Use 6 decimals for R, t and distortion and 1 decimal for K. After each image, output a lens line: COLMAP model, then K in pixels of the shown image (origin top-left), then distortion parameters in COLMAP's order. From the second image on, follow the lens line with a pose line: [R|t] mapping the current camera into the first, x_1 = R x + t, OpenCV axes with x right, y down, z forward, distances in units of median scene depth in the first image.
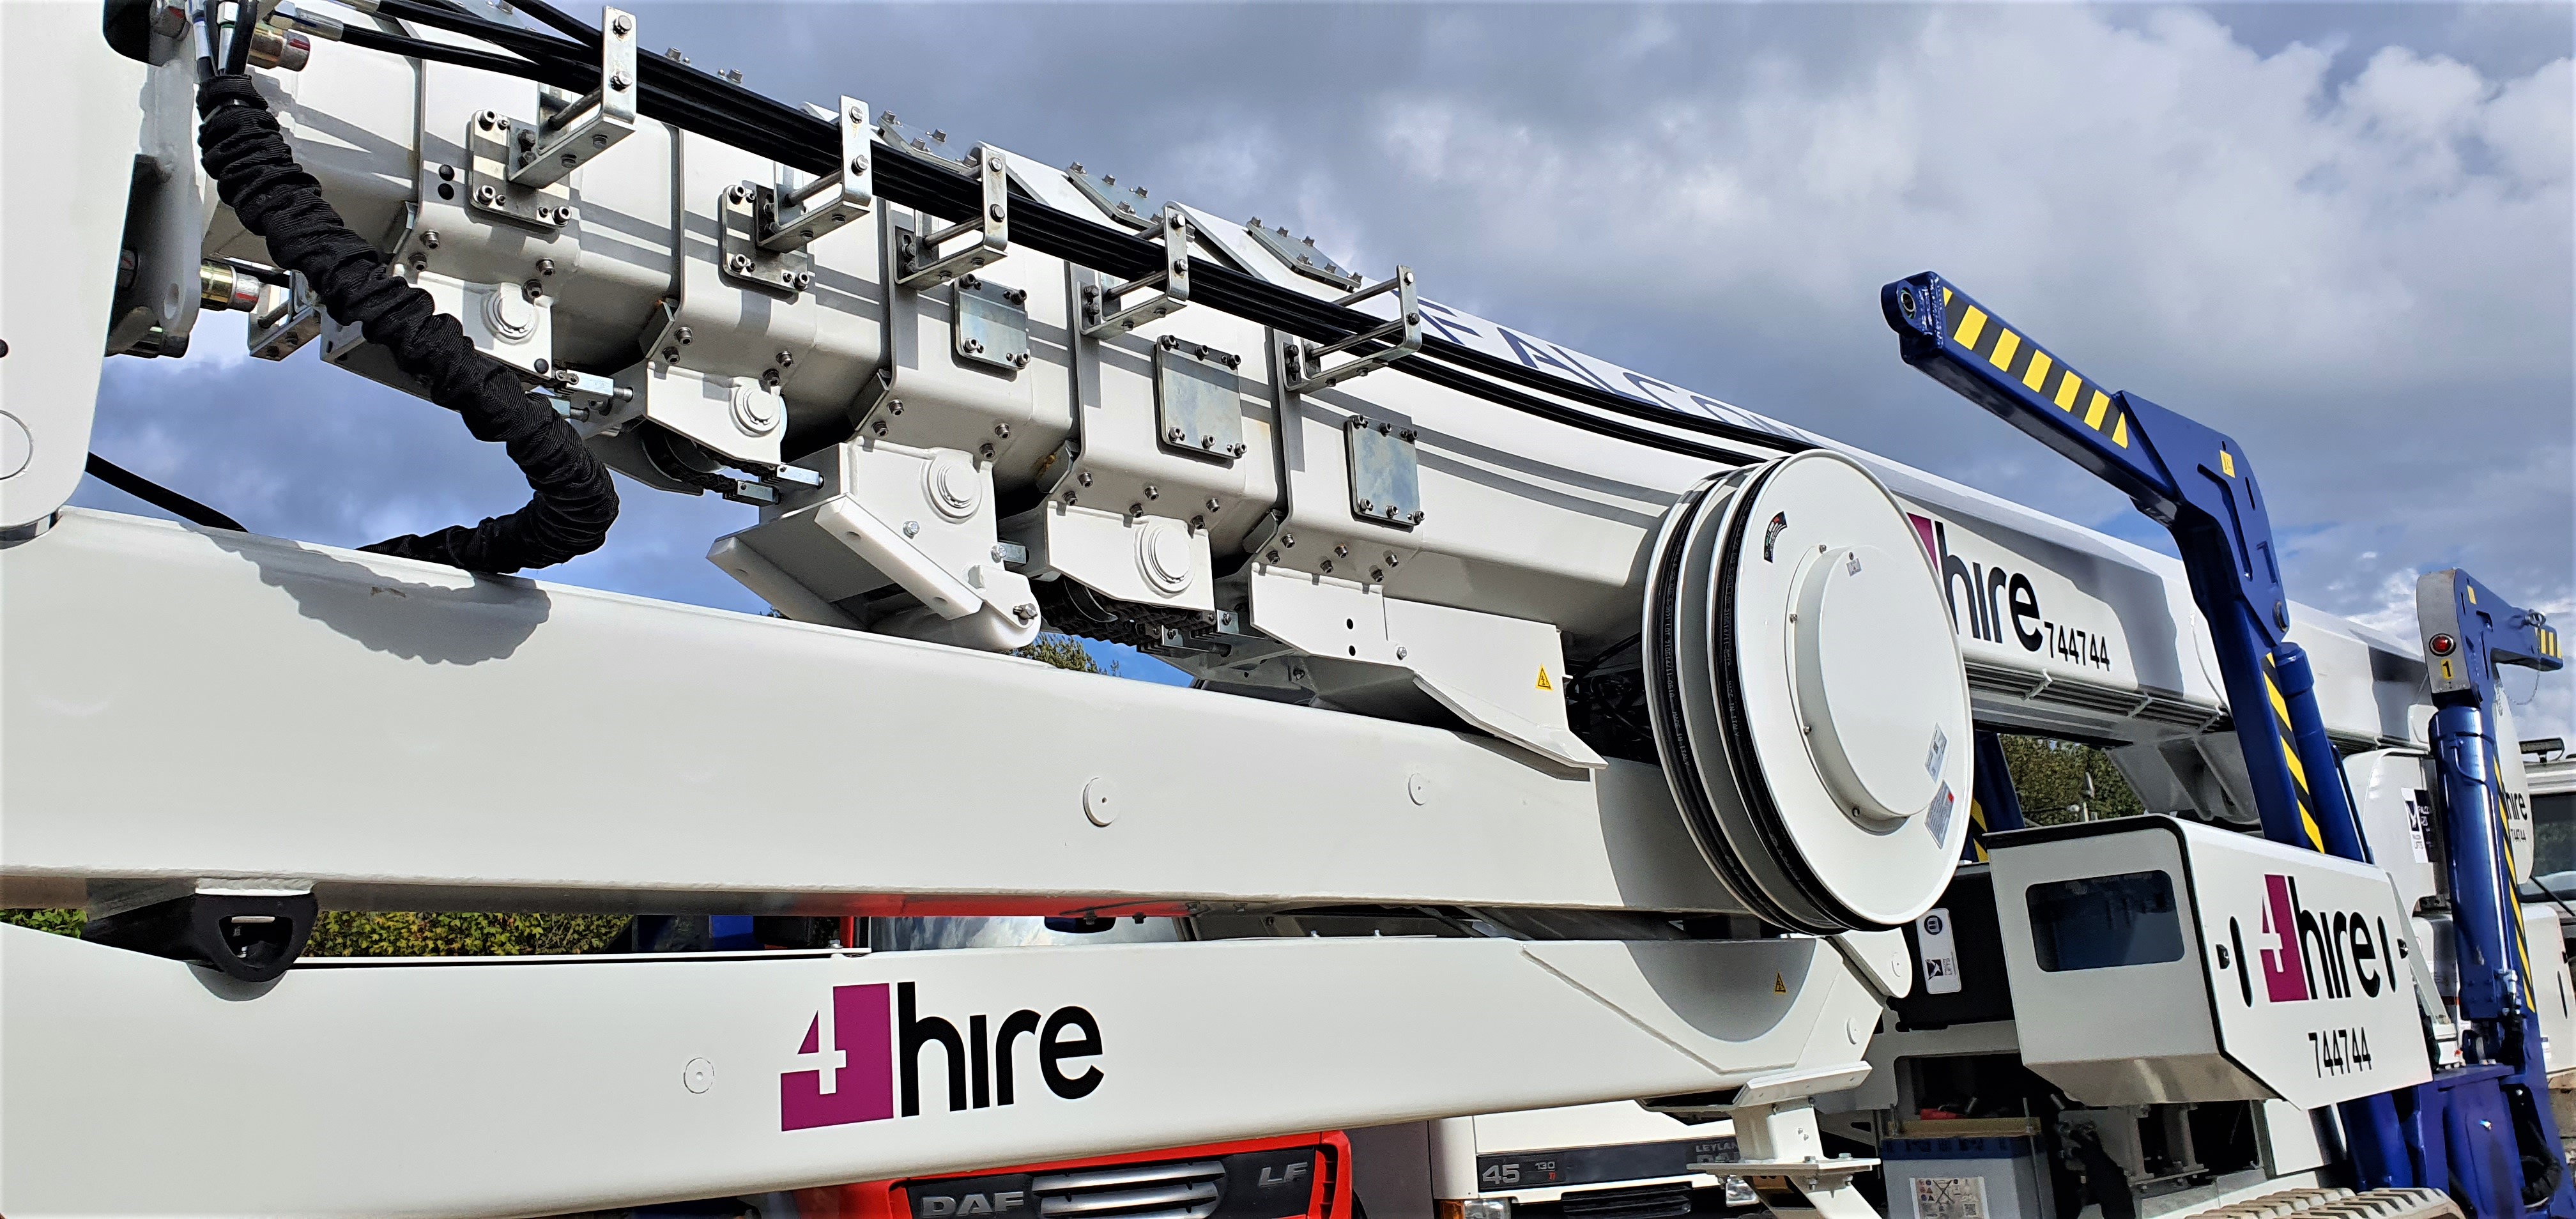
lens RADIAL K [[1978.3, 0, 1330.3], [0, 1978.3, 604.3], [0, 0, 1]] dist [0.080532, -0.157178]
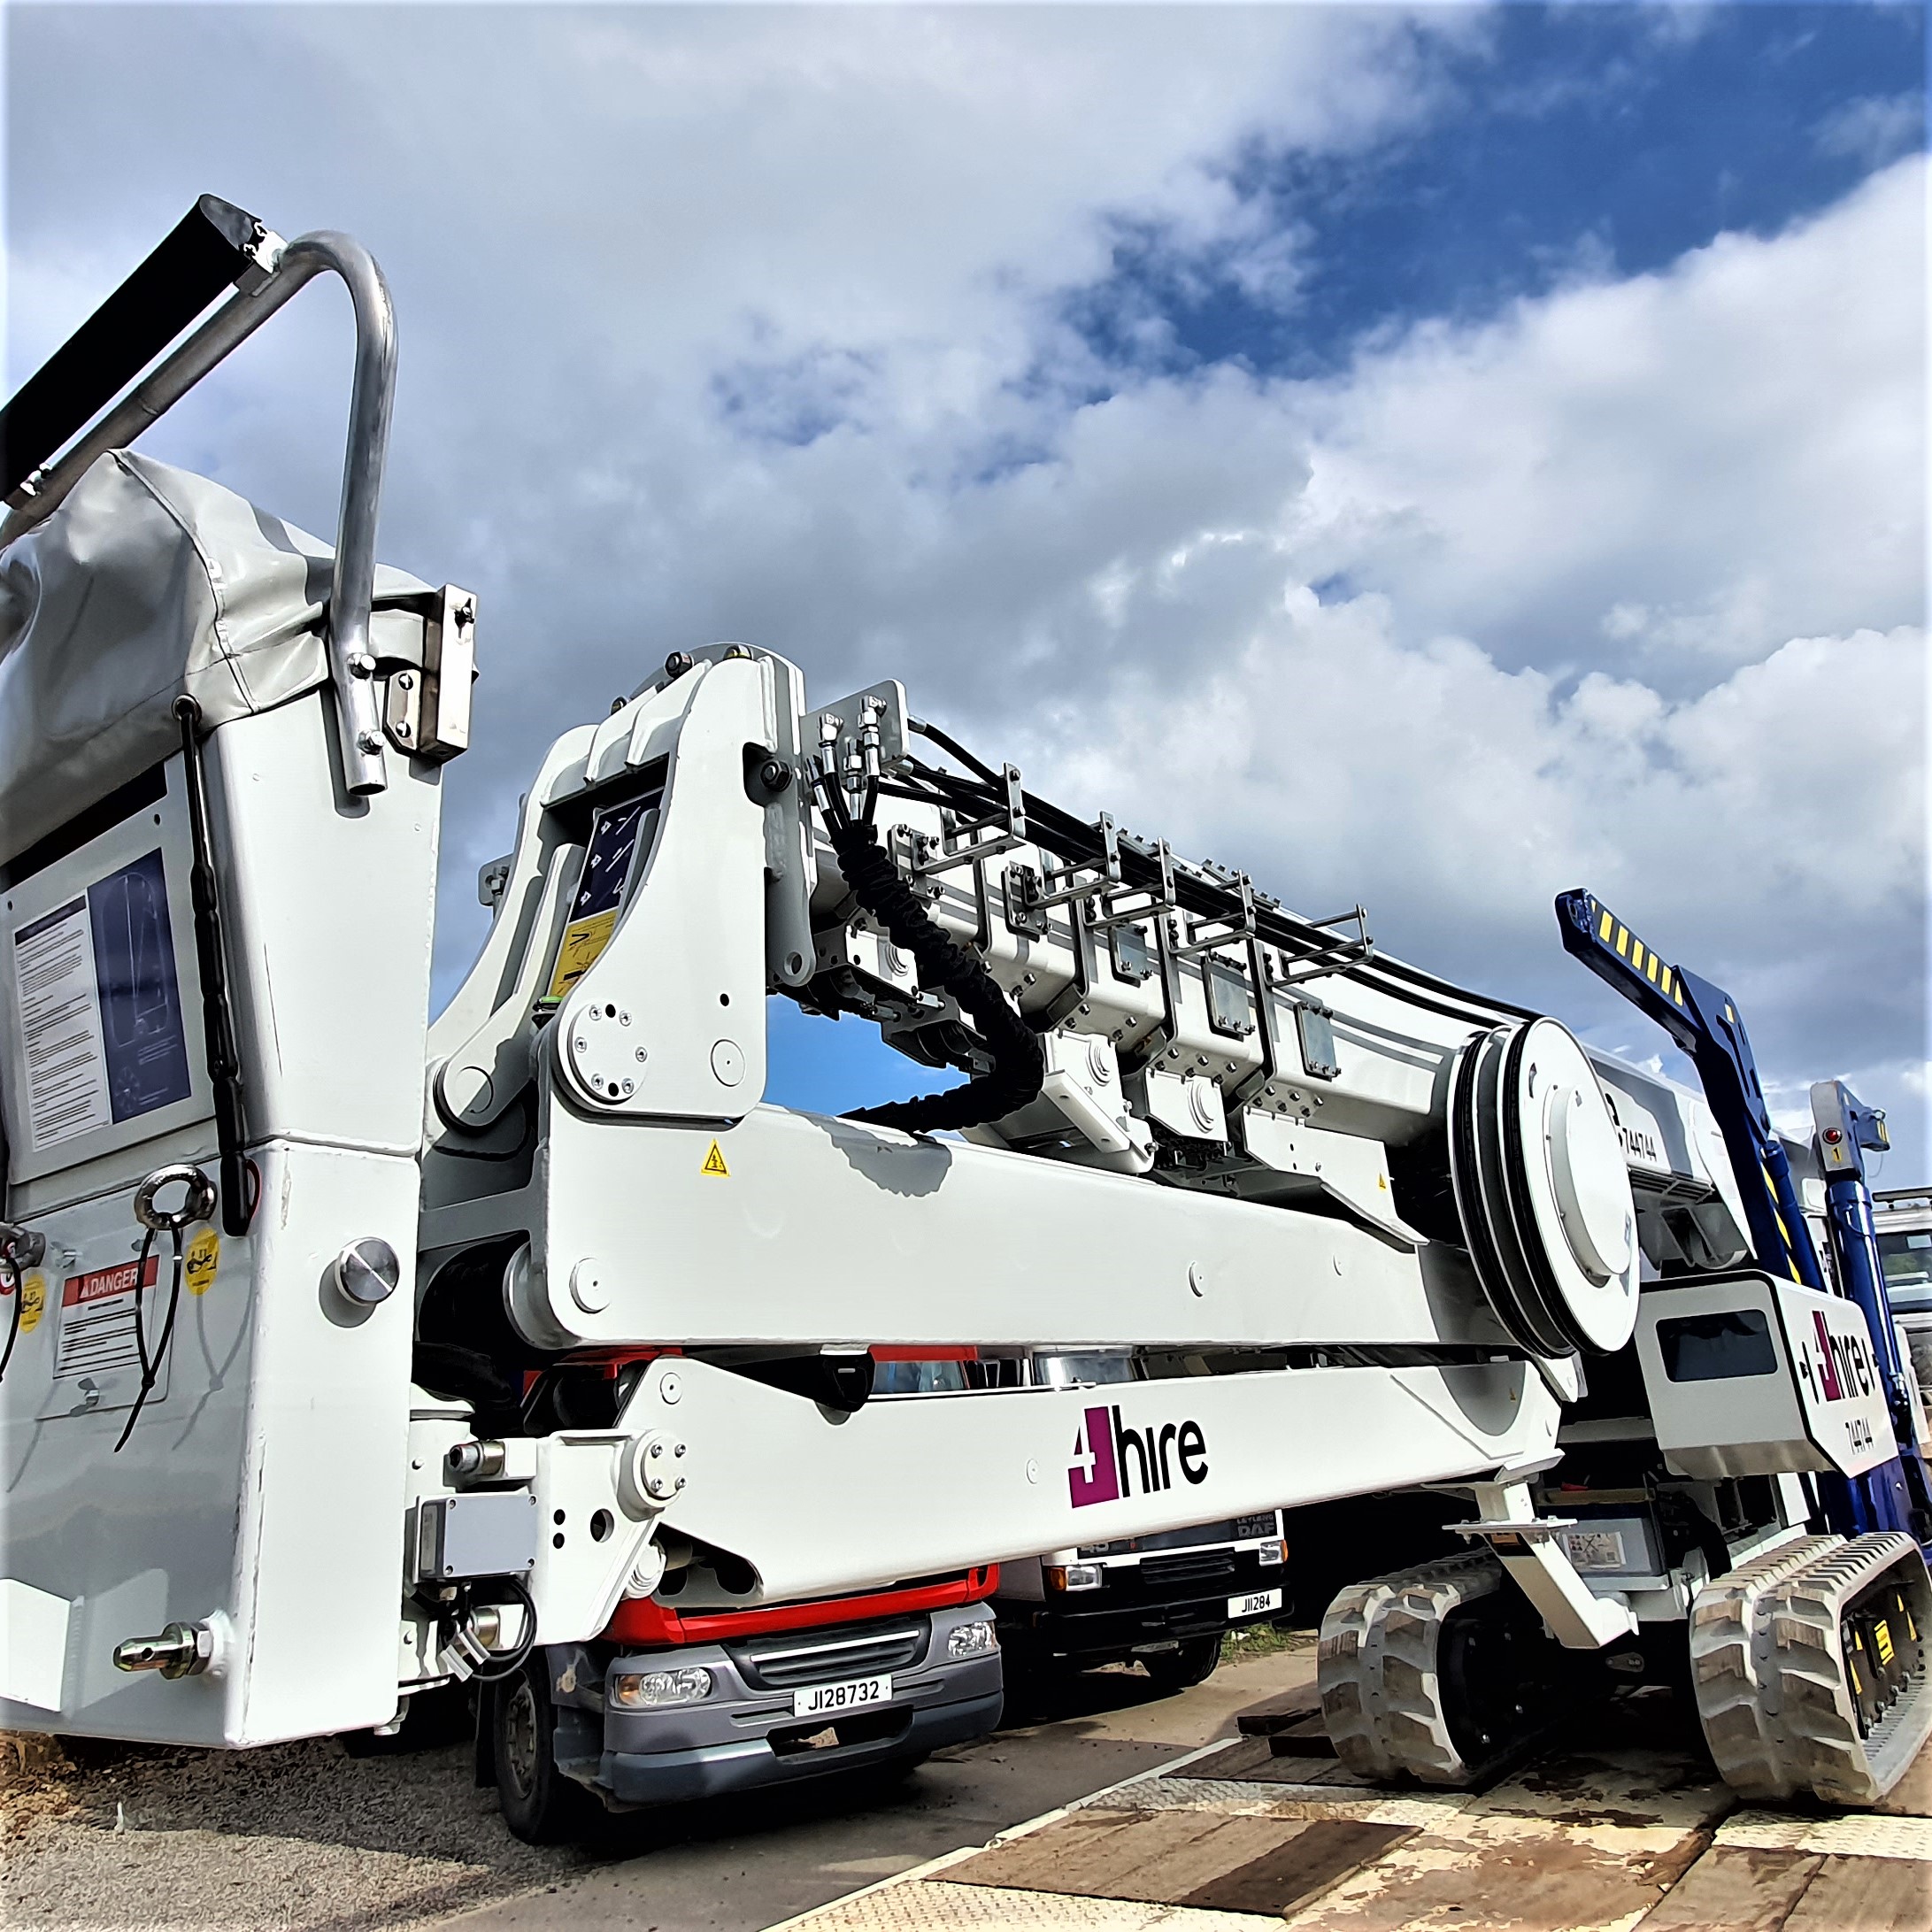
lens RADIAL K [[1604.1, 0, 1030.2], [0, 1604.1, 974.3], [0, 0, 1]] dist [-0.013815, -0.002901]
pose [[0.994945, 0.016150, 0.099112, -0.294820], [-0.009622, 0.997774, -0.065985, -0.036157], [-0.099957, 0.064697, 0.992886, -0.139976]]
